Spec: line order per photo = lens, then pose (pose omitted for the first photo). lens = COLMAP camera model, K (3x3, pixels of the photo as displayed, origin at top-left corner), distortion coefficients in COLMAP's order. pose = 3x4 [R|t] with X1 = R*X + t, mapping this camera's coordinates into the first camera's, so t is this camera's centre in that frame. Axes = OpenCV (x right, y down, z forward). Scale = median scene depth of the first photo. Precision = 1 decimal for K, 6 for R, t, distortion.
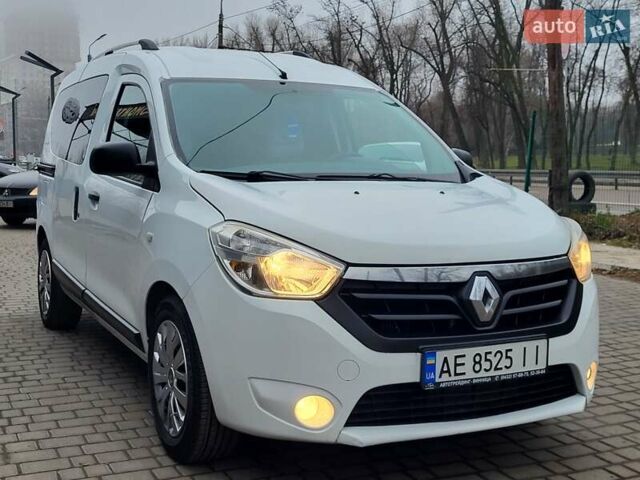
lens RADIAL K [[843.9, 0, 320.0], [0, 843.9, 240.0], [0, 0, 1]] dist [0.040685, 0.009921]
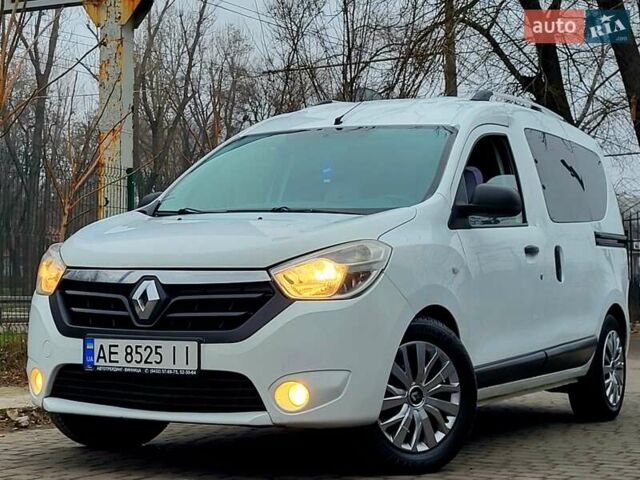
lens RADIAL K [[1335.5, 0, 320.0], [0, 1335.5, 240.0], [0, 0, 1]] dist [0.041985, -0.002844]
pose [[0.584683, -0.036739, -0.810429, 1.778868], [-0.081160, 0.991314, -0.103492, 0.156713], [0.807192, 0.126284, 0.576623, 0.149043]]
